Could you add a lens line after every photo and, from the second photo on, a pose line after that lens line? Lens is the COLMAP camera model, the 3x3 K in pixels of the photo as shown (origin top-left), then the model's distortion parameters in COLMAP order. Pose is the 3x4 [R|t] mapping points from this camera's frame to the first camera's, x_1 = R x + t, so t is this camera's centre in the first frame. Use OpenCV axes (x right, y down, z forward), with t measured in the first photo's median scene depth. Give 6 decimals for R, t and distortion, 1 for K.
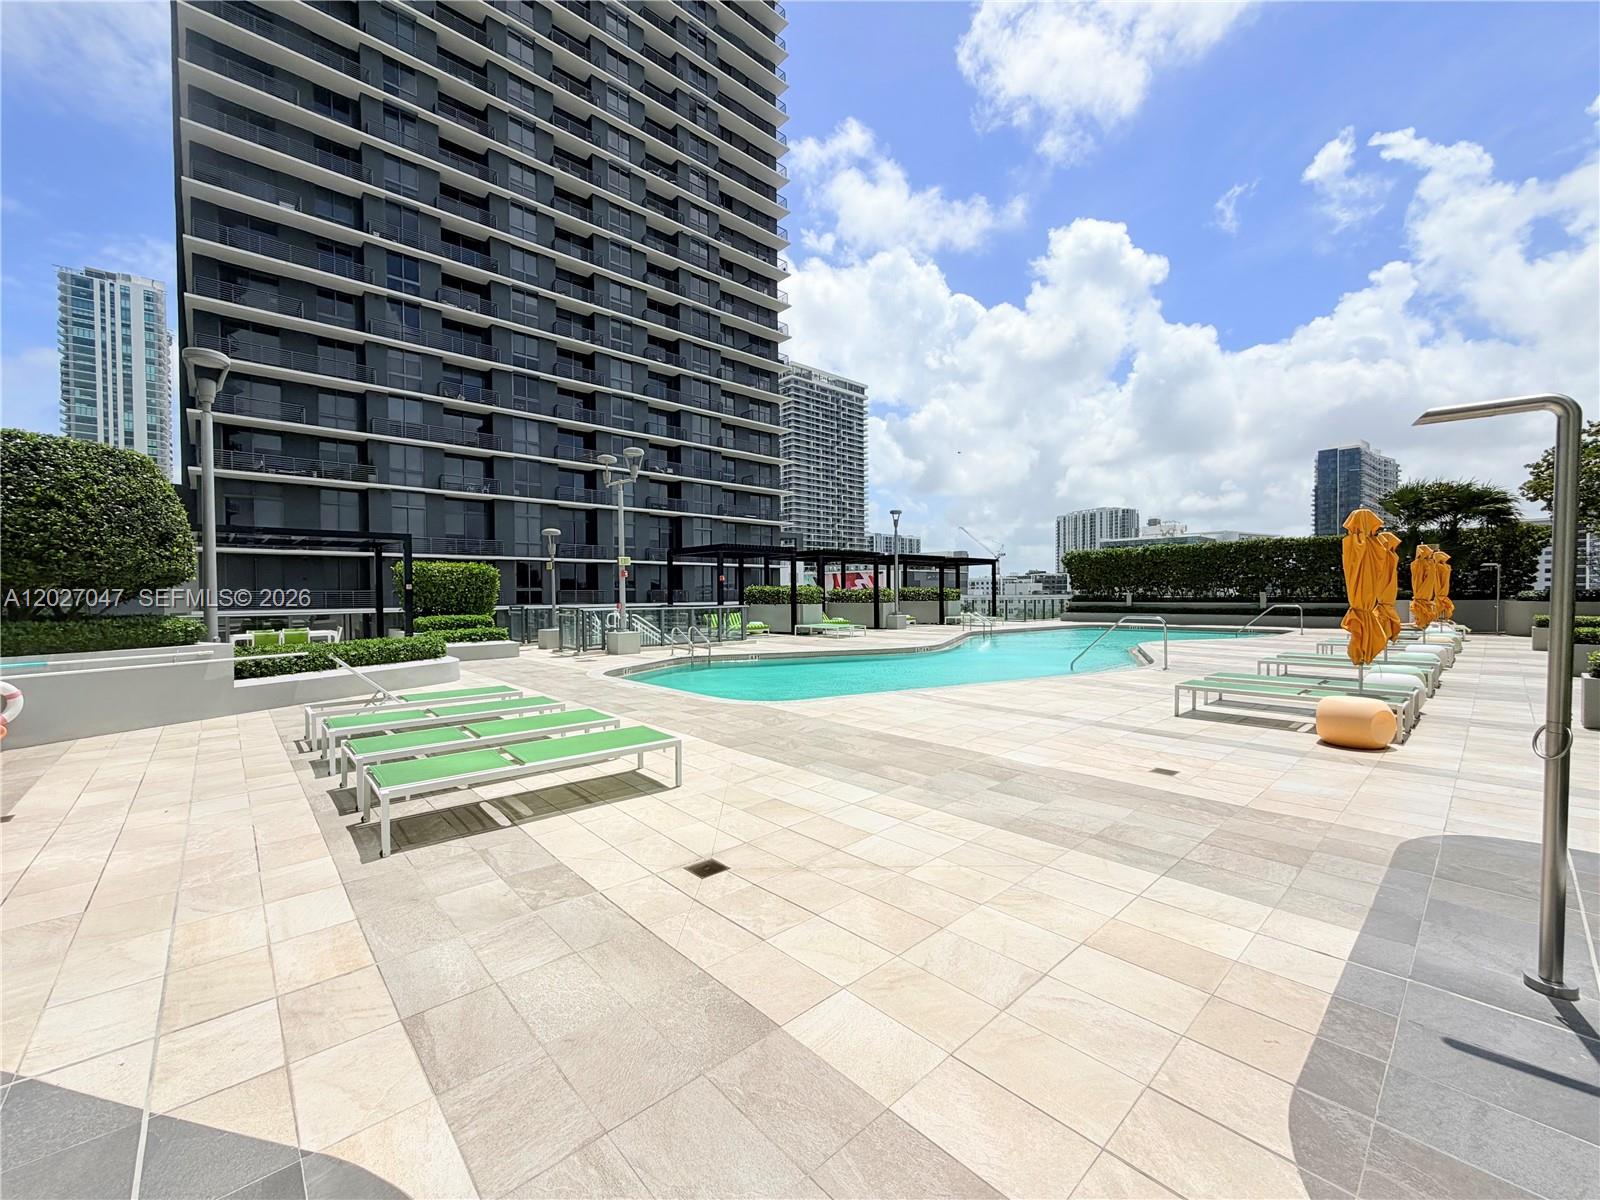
lens RADIAL K [[638.1, 0, 799.8], [0, 638.1, 605.6], [0, 0, 1]] dist [0.002065, 0.000196]
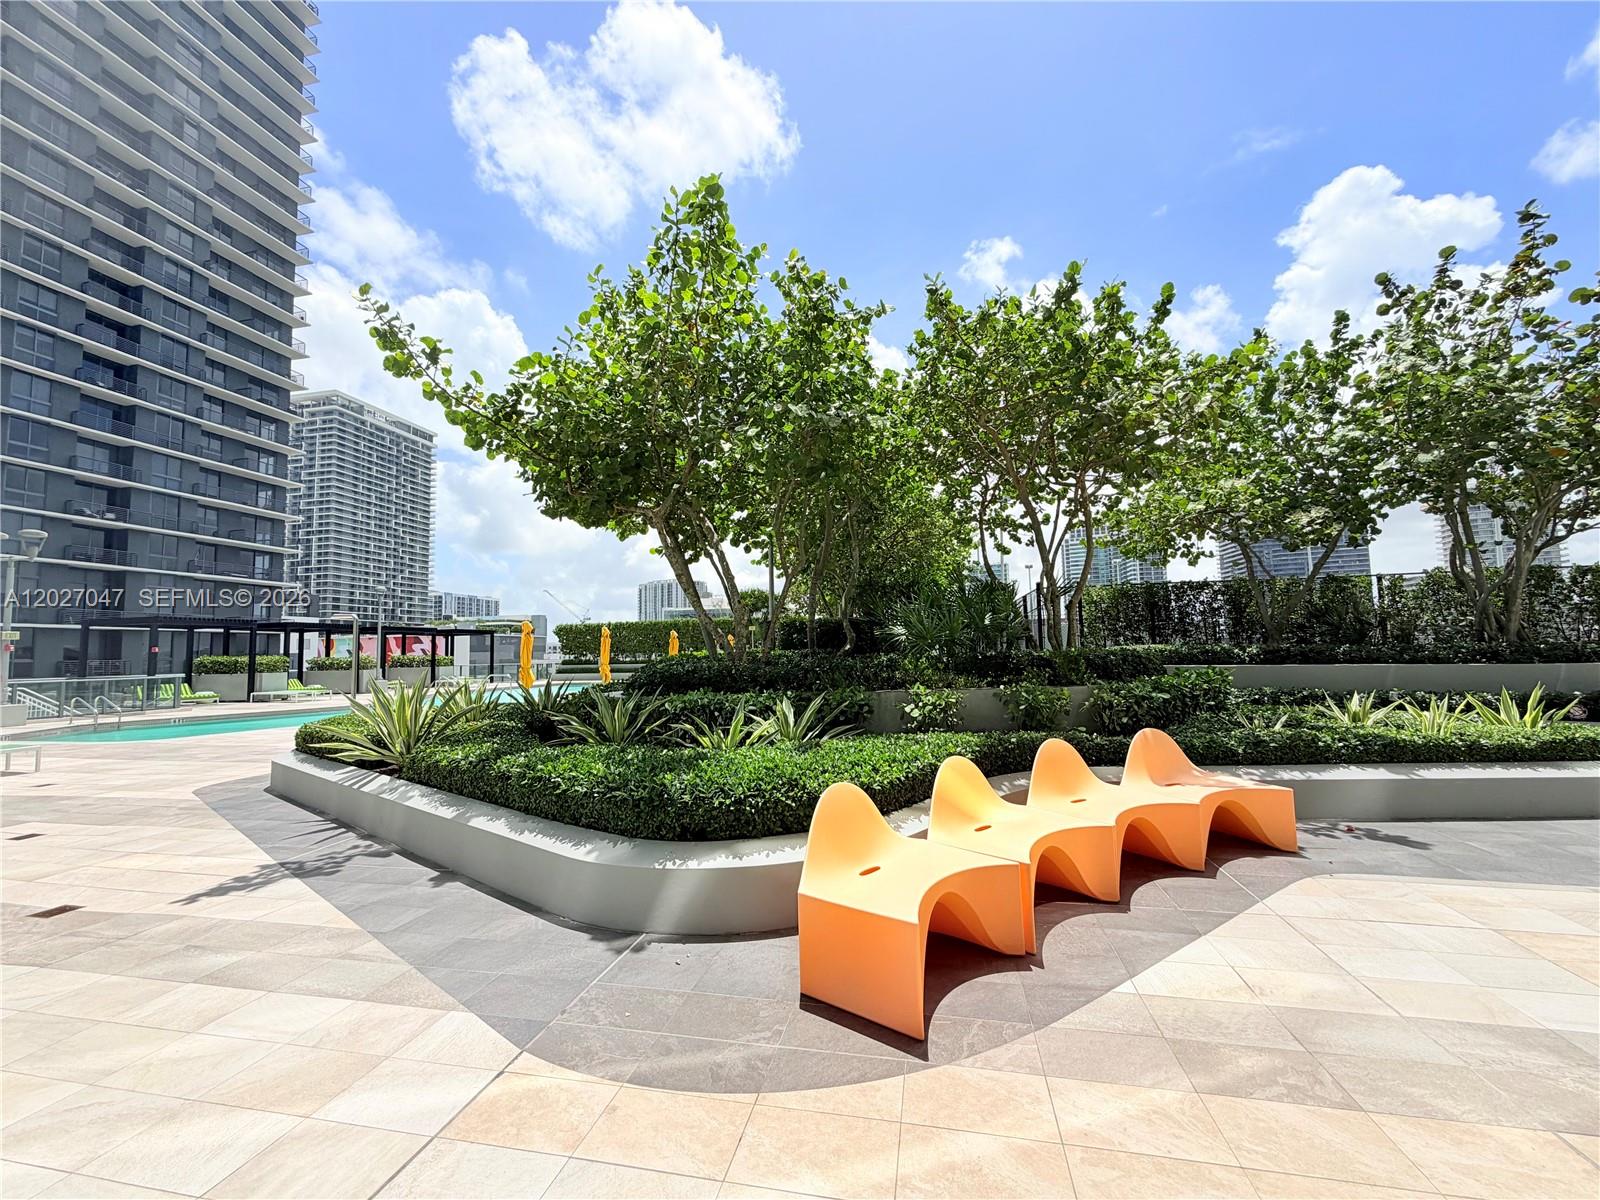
lens RADIAL K [[638.1, 0, 797.7], [0, 638.1, 602.0], [0, 0, 1]] dist [0.002065, 0.000196]
pose [[0.816270, 0.034910, 0.576615, 0.048121], [0.025749, 0.994981, -0.096690, 0.002638], [-0.577097, 0.093772, 0.811274, -0.168774]]
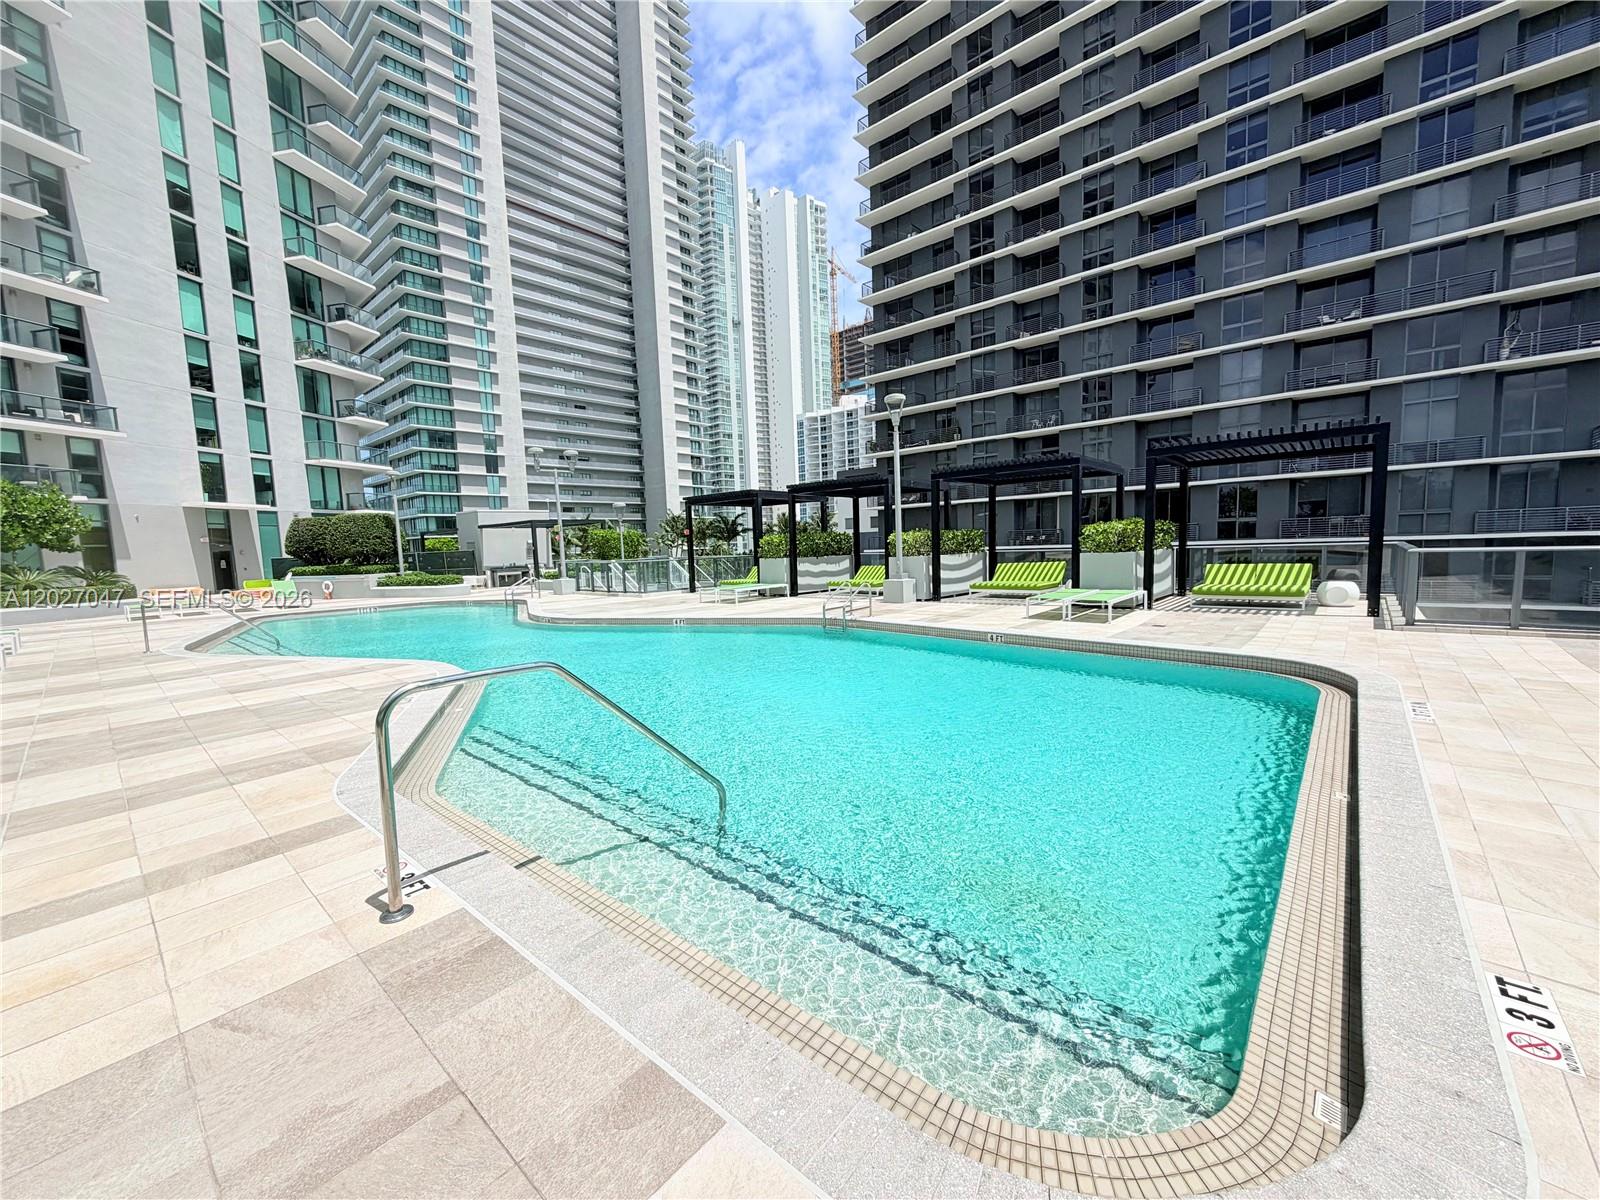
lens RADIAL K [[638.1, 0, 796.9], [0, 638.1, 603.5], [0, 0, 1]] dist [0.002065, 0.000196]
pose [[0.111926, 0.096730, -0.988997, 0.336160], [0.016715, 0.994927, 0.099201, -0.010825], [0.993576, -0.027635, 0.109741, 0.392712]]
